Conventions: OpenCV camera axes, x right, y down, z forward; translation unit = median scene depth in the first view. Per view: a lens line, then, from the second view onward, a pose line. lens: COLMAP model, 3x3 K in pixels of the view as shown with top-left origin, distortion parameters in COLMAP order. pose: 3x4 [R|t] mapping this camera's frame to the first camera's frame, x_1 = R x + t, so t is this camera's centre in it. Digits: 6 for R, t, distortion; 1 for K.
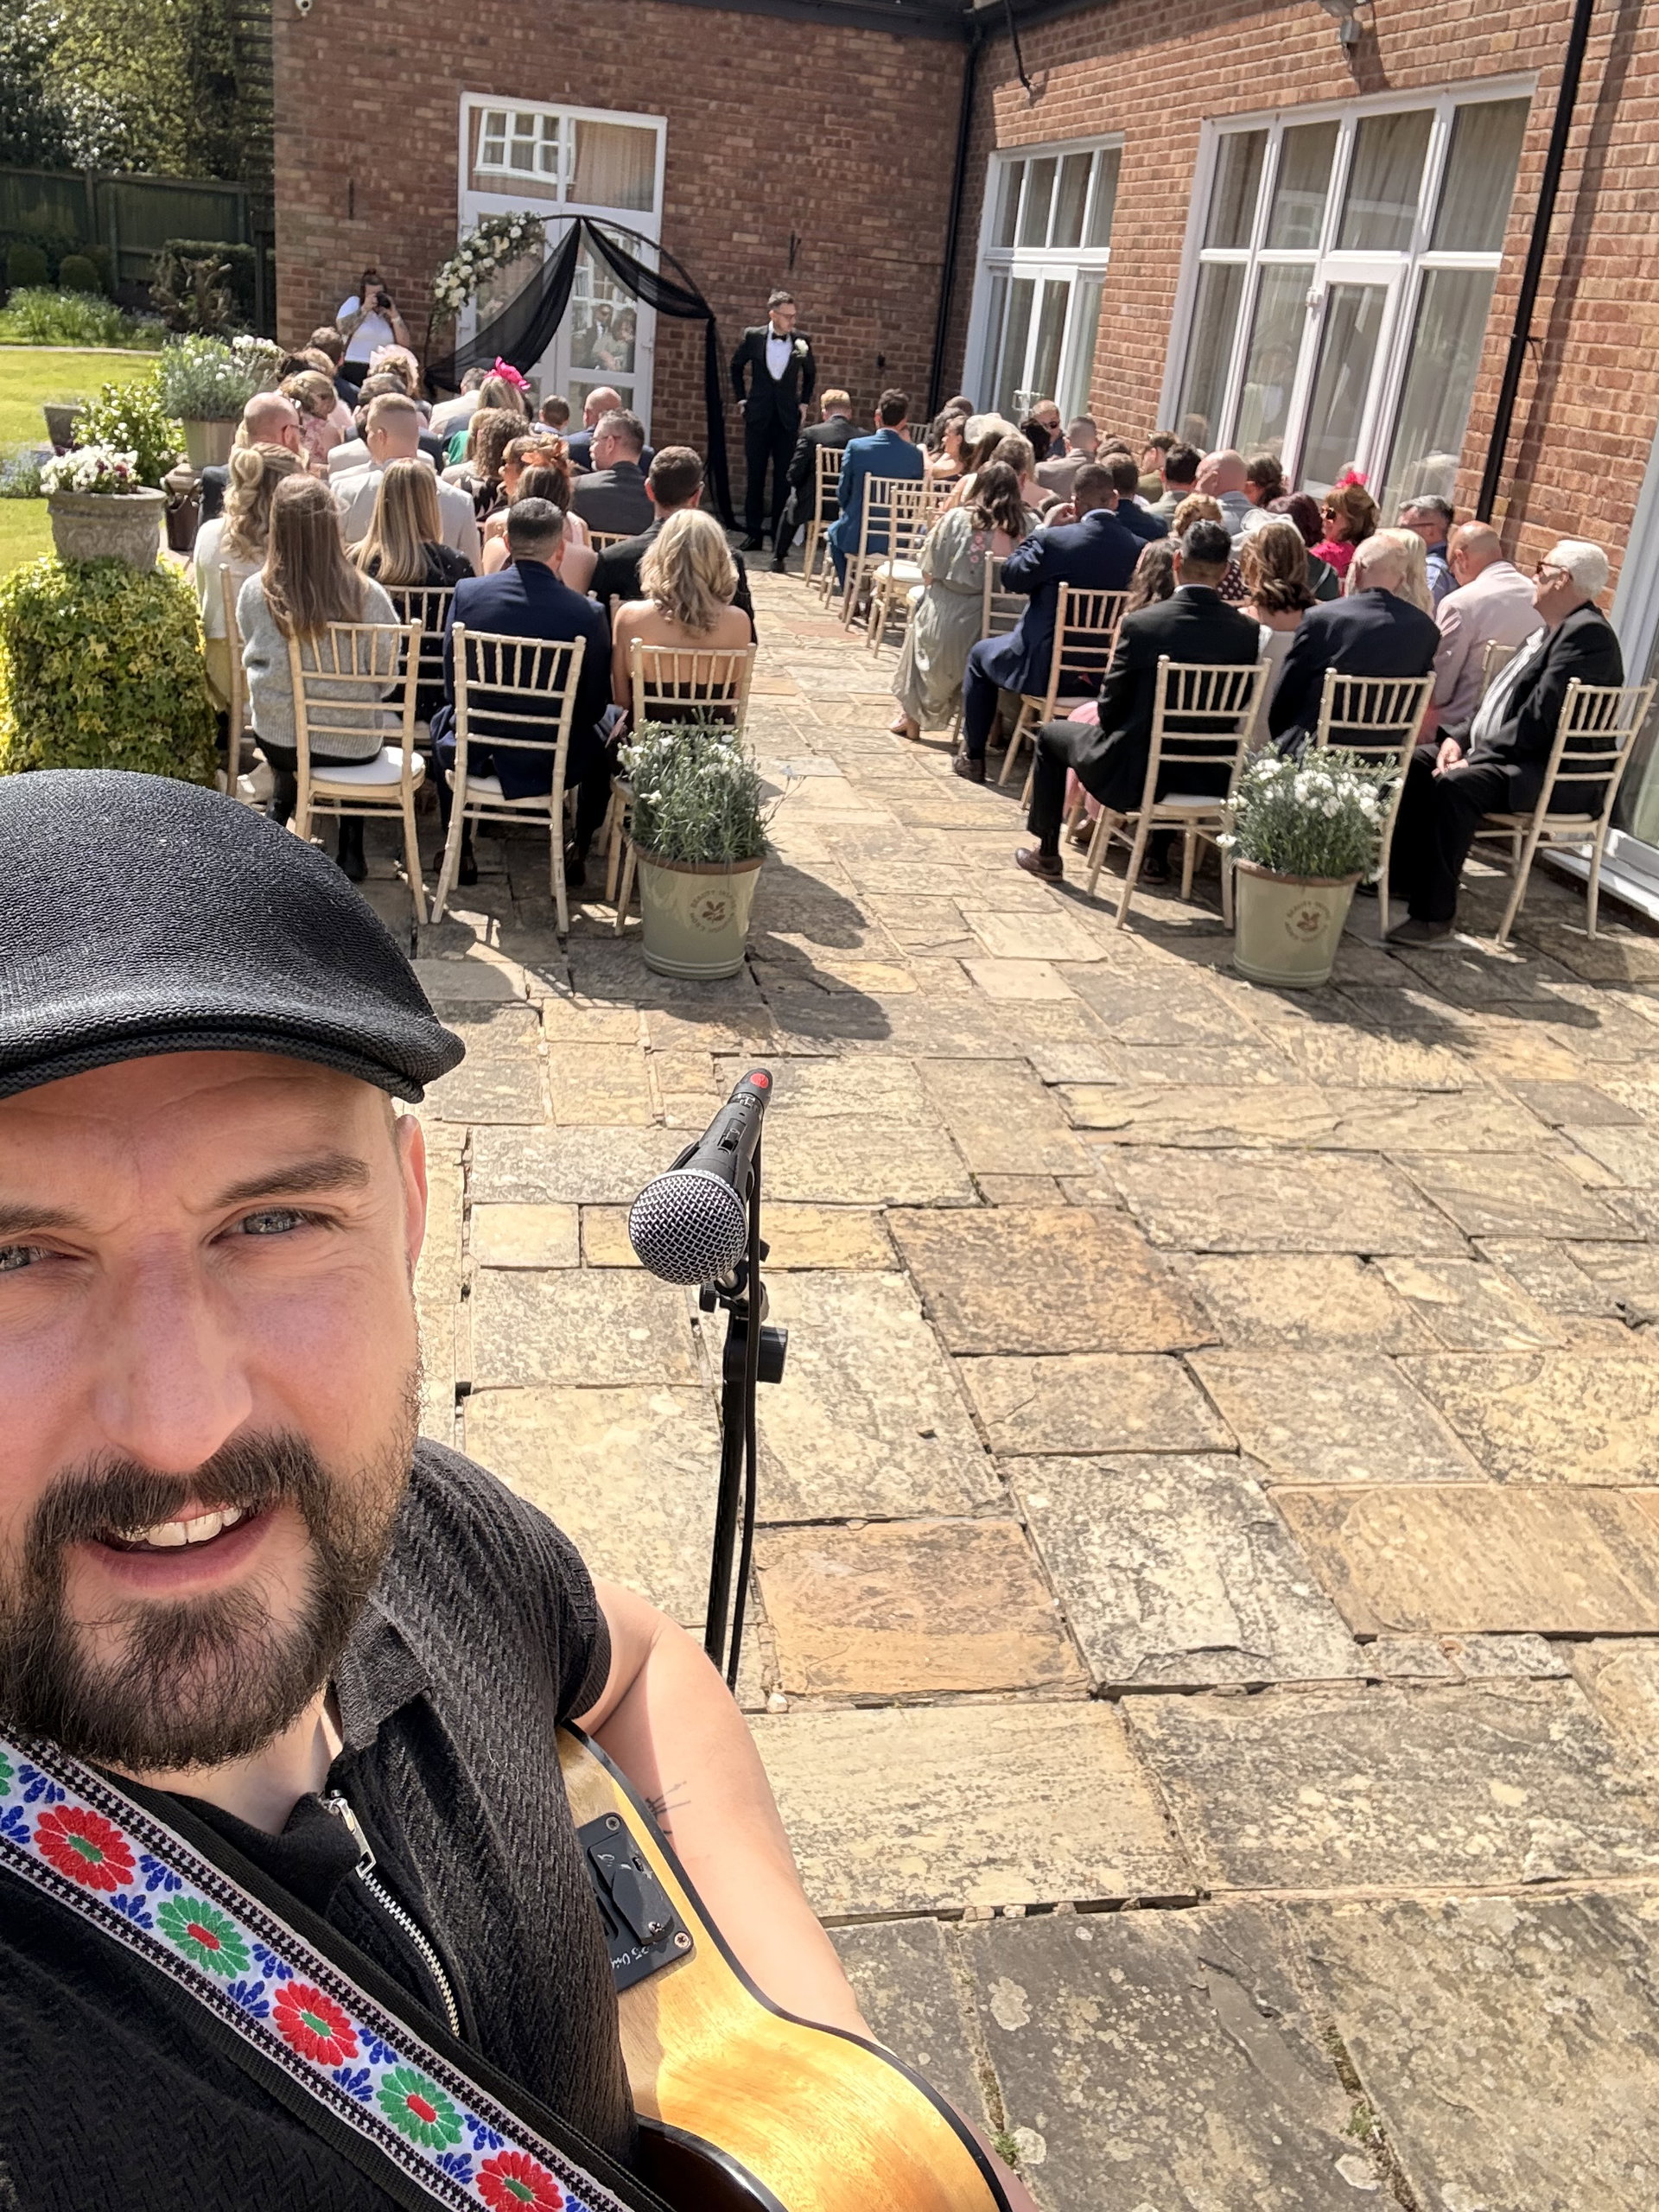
lens RADIAL K [[1926.8, 0, 830.7], [0, 1926.8, 1103.4], [0, 0, 1]] dist [0.102663, -0.082442]
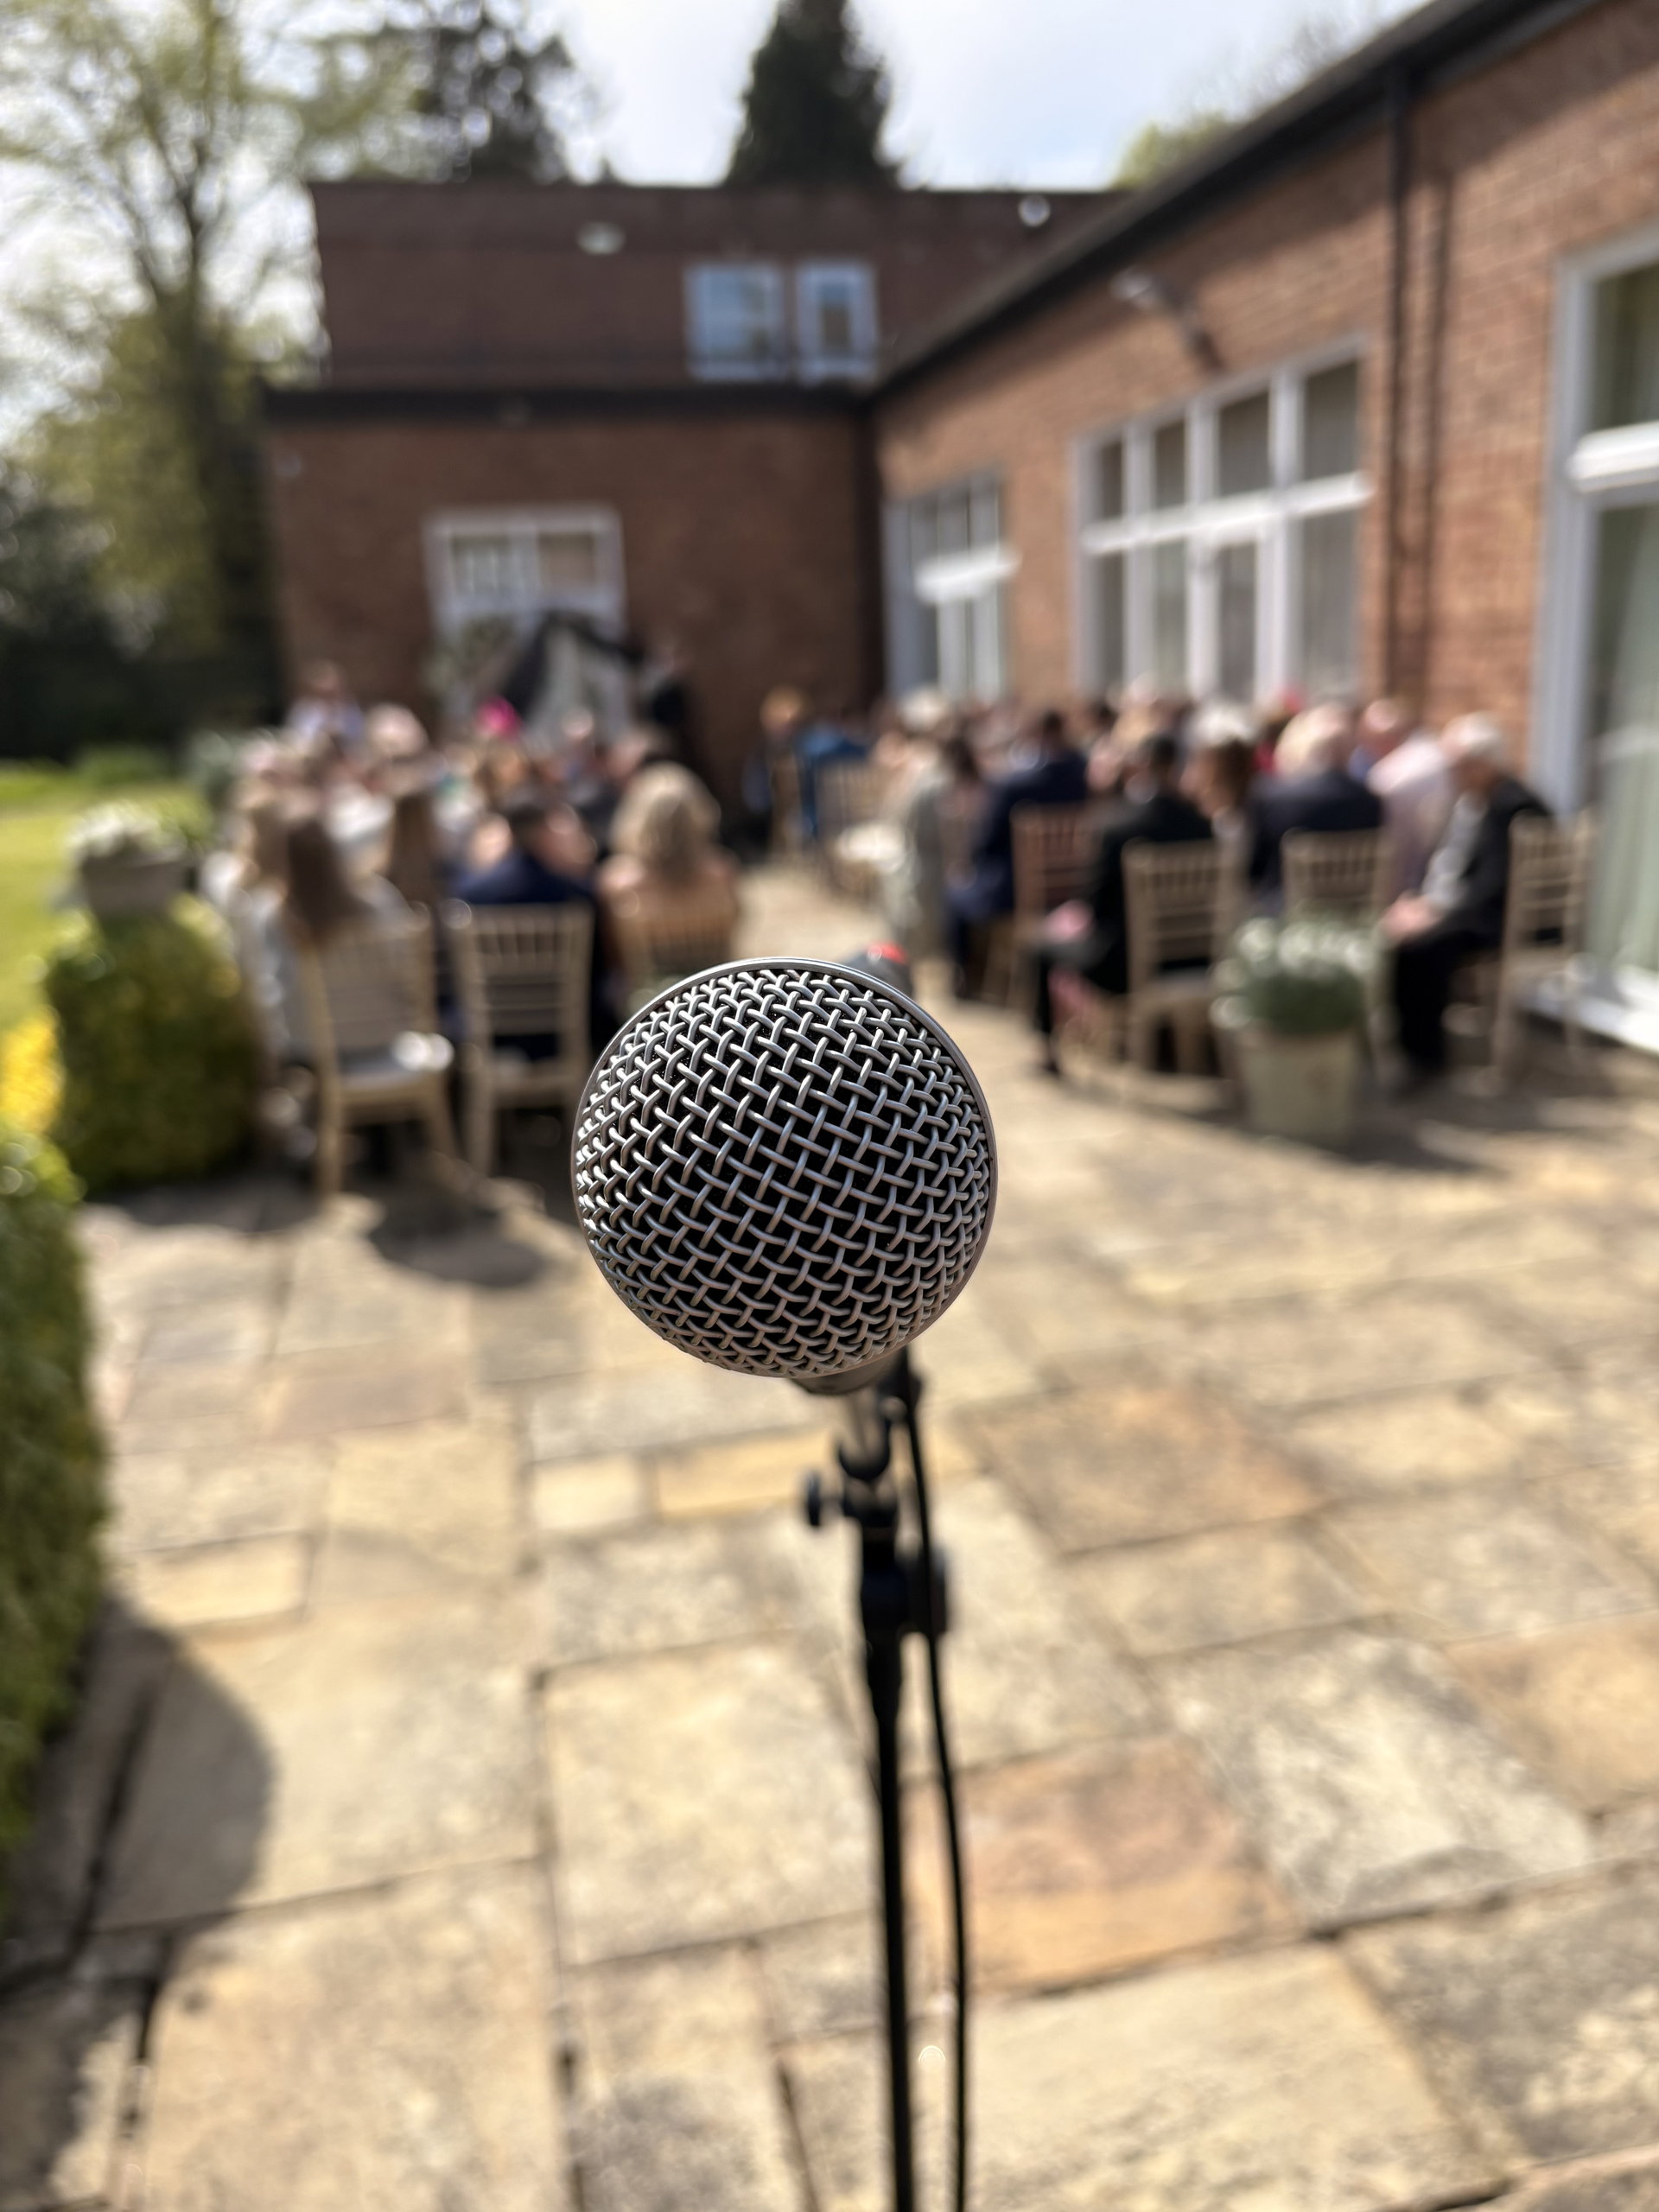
lens RADIAL K [[1697.3, 0, 839.9], [0, 1697.3, 1108.3], [0, 0, 1]] dist [0.016610, -0.034260]
pose [[0.989360, -0.145366, 0.005883, -0.011765], [0.144676, 0.978794, -0.145022, 0.014286], [0.015323, 0.144330, 0.989411, 0.116748]]
